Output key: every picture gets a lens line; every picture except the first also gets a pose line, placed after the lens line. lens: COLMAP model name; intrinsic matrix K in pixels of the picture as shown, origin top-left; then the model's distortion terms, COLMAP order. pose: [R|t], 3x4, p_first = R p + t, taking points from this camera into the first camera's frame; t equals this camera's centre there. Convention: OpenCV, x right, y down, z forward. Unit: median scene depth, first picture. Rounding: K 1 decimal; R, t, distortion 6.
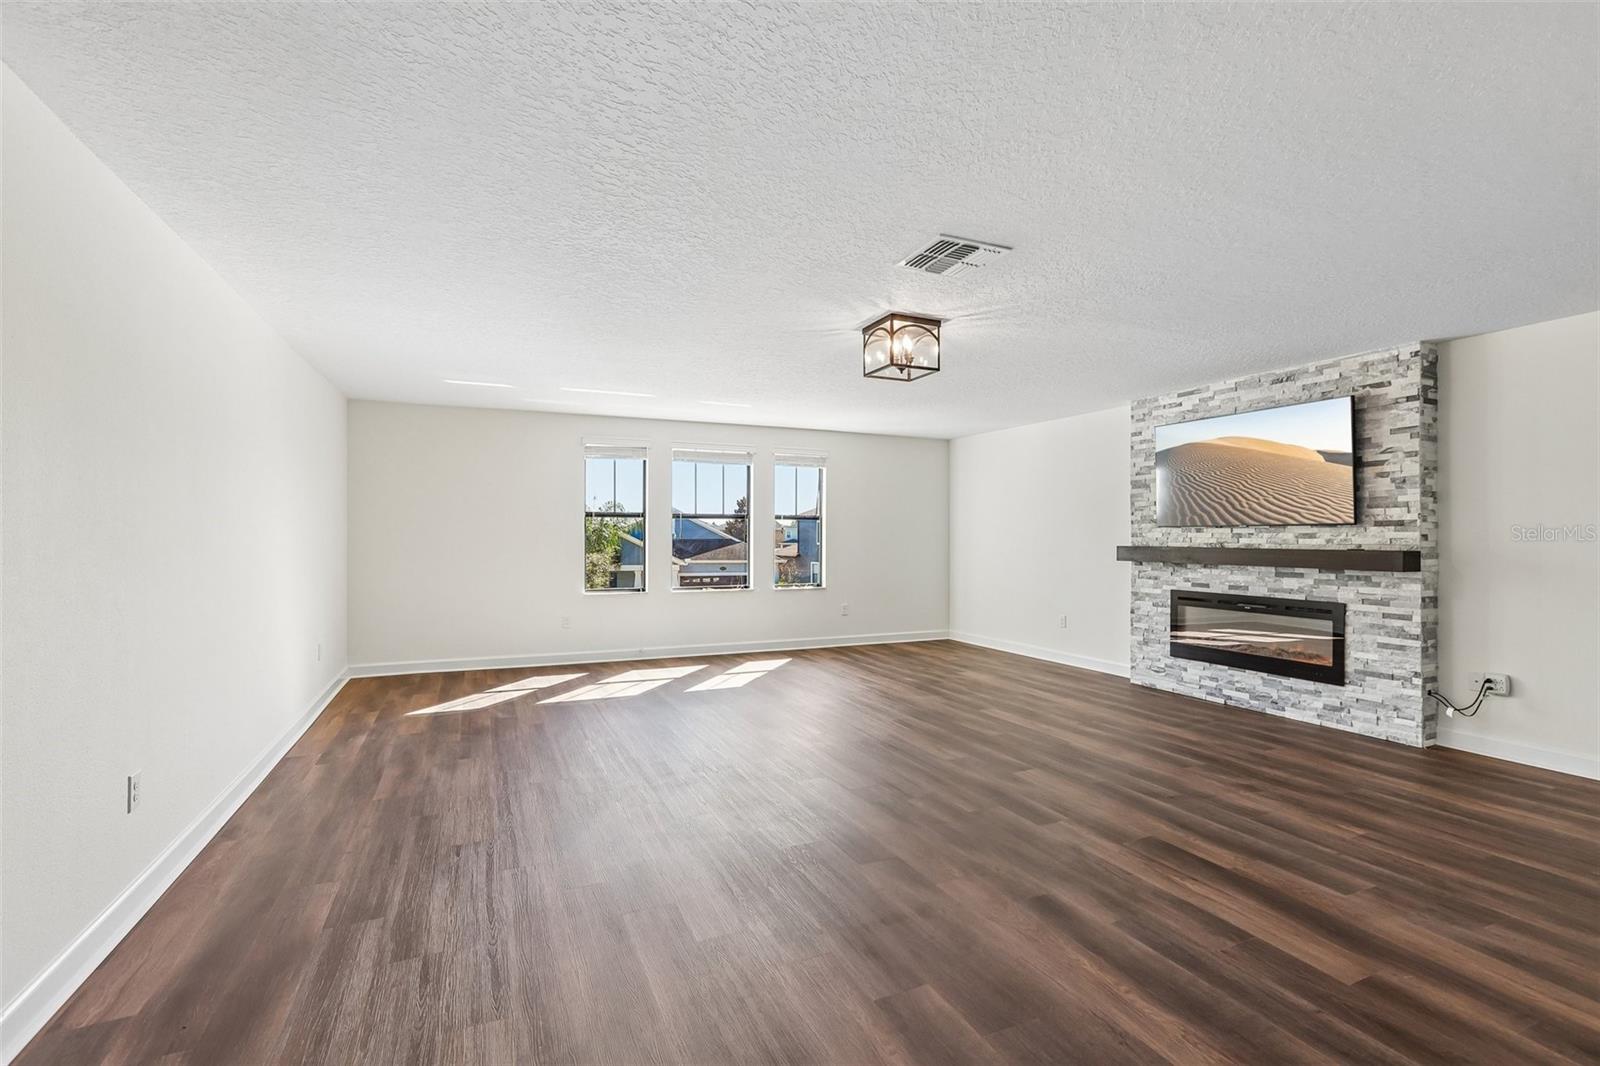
lens RADIAL K [[714.8, 0, 805.5], [0, 714.8, 533.7], [0, 0, 1]] dist [-0.024834, 0.015528]
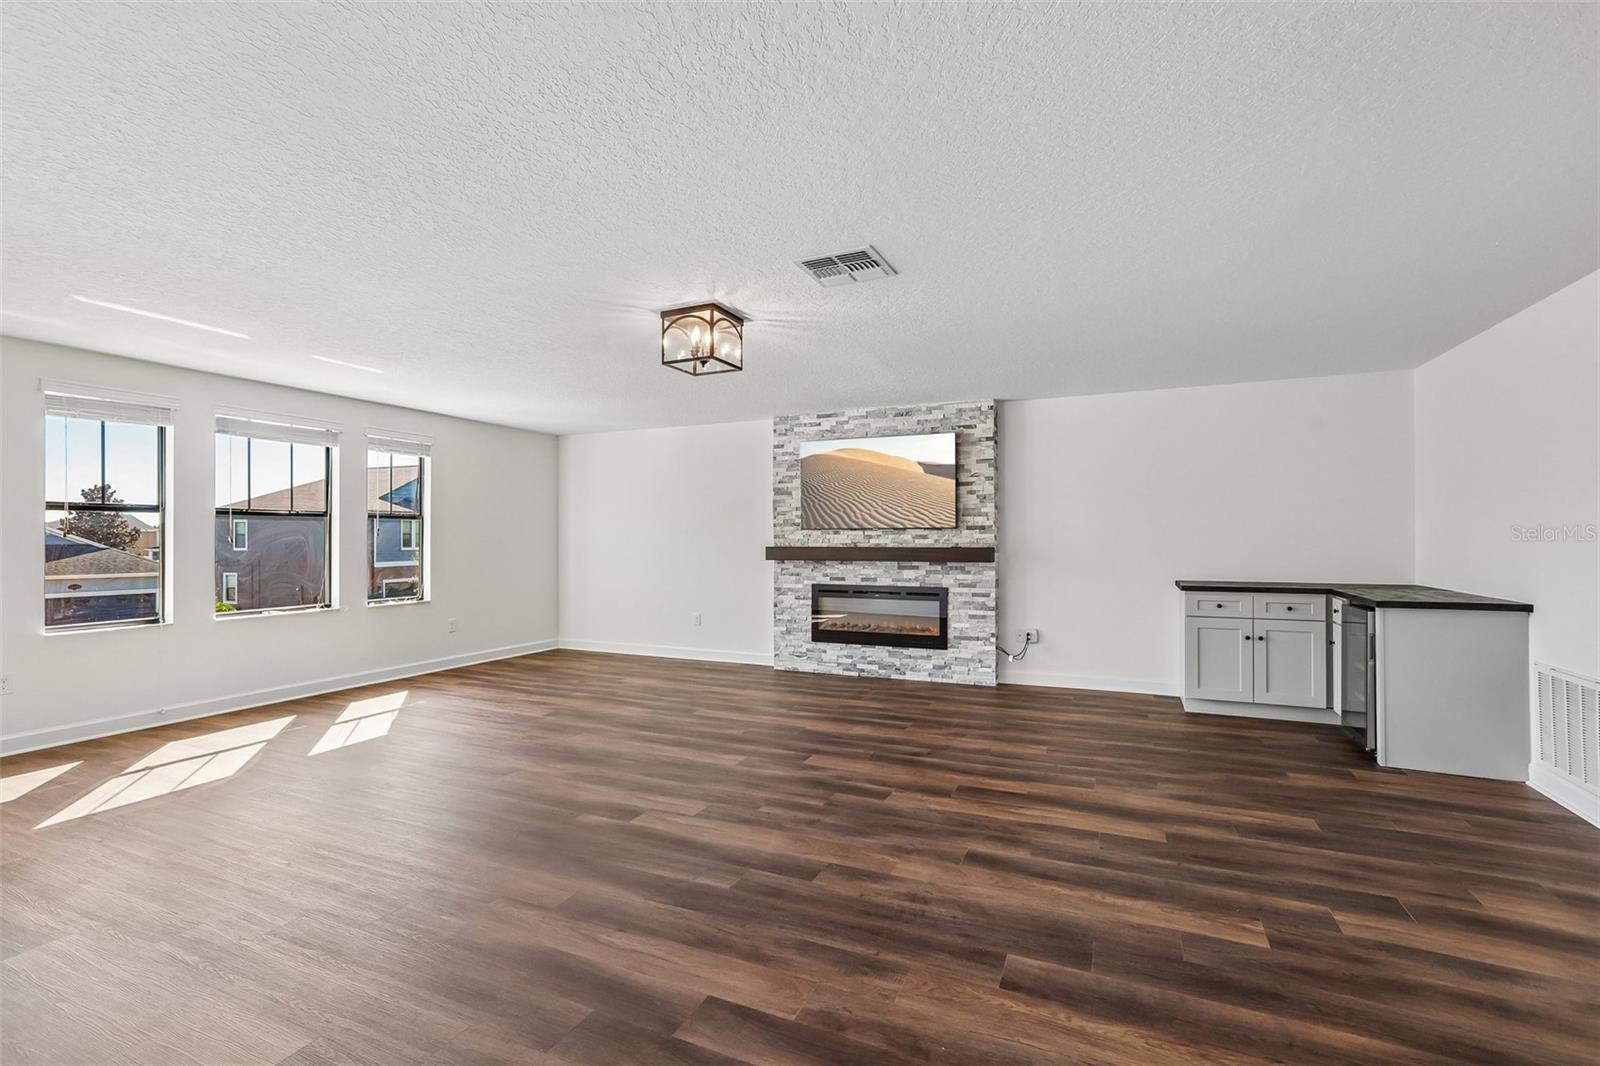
lens RADIAL K [[714.8, 0, 802.8], [0, 714.8, 535.6], [0, 0, 1]] dist [-0.024834, 0.015528]
pose [[0.750514, -0.001937, 0.660852, -0.326396], [0.001860, 0.999998, 0.000818, -0.000880], [-0.660852, 0.000615, 0.750516, 0.166902]]
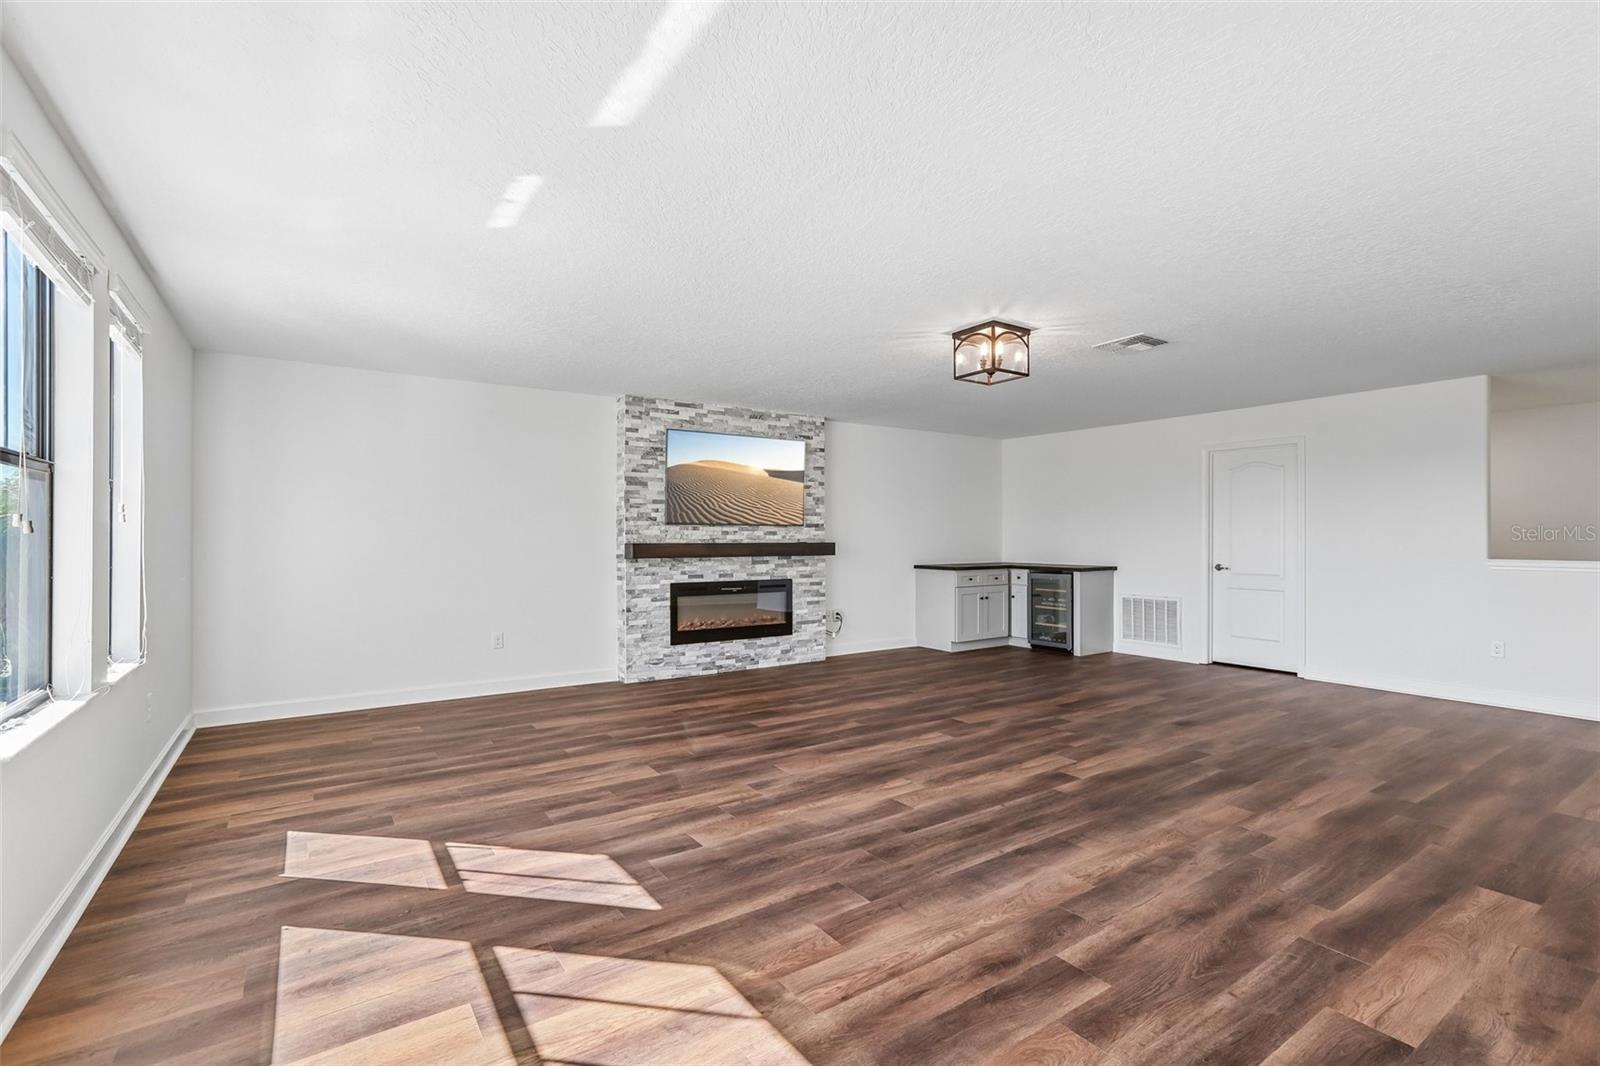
lens RADIAL K [[714.8, 0, 801.8], [0, 714.8, 530.7], [0, 0, 1]] dist [-0.024834, 0.015528]
pose [[-0.159296, 0.008959, 0.987190, -0.714158], [-0.001665, 0.999955, -0.009343, 0.011335], [-0.987229, -0.003132, -0.159274, 1.197986]]
